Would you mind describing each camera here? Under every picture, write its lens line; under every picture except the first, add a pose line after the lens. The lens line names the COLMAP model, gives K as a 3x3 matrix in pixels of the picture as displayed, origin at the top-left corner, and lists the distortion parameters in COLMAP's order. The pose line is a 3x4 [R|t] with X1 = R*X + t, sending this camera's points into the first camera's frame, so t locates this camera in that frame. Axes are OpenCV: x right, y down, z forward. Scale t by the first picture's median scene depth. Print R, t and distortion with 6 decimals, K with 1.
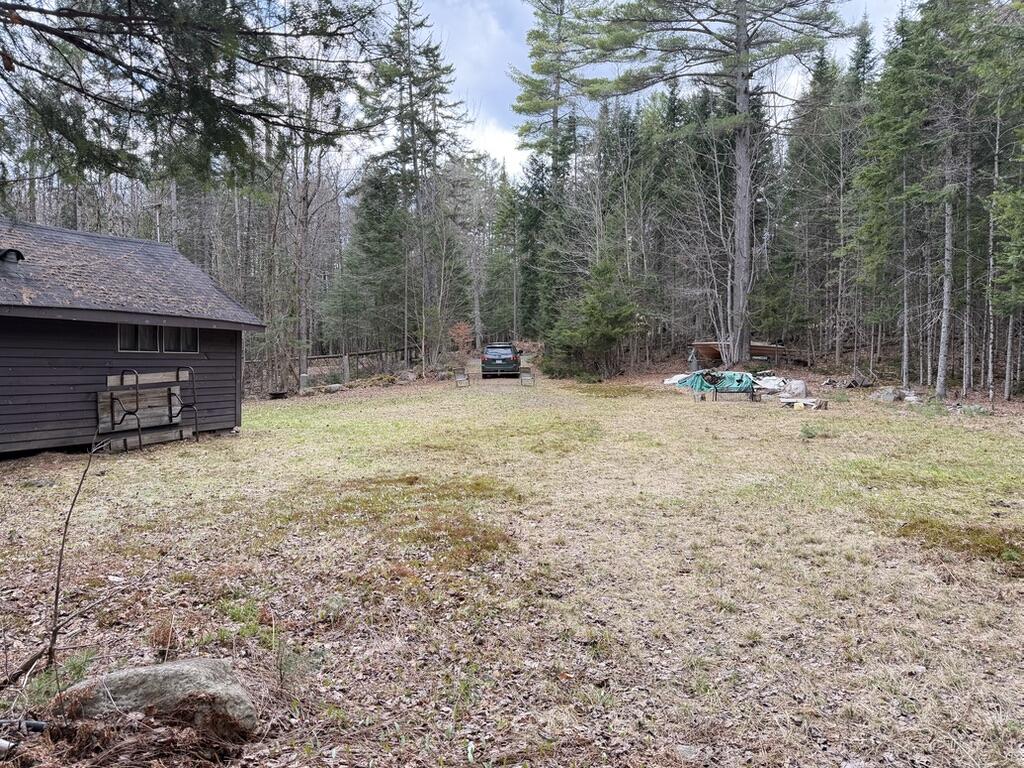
lens RADIAL K [[706.3, 0, 511.5], [0, 706.3, 362.6], [0, 0, 1]] dist [0.060533, -0.051487]
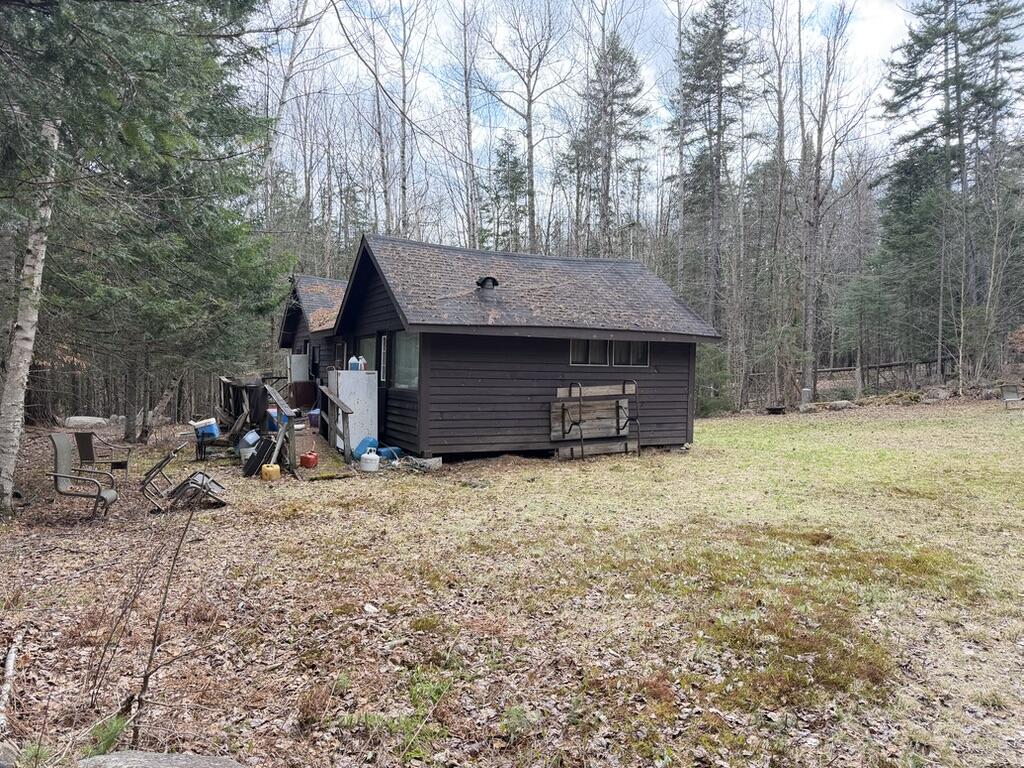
lens RADIAL K [[706.3, 0, 511.5], [0, 706.3, 362.6], [0, 0, 1]] dist [0.060533, -0.051487]
pose [[0.754518, -0.001663, -0.656277, 0.072853], [-0.008843, 0.999880, -0.012701, -0.004828], [0.656220, 0.015387, 0.754413, 0.142097]]
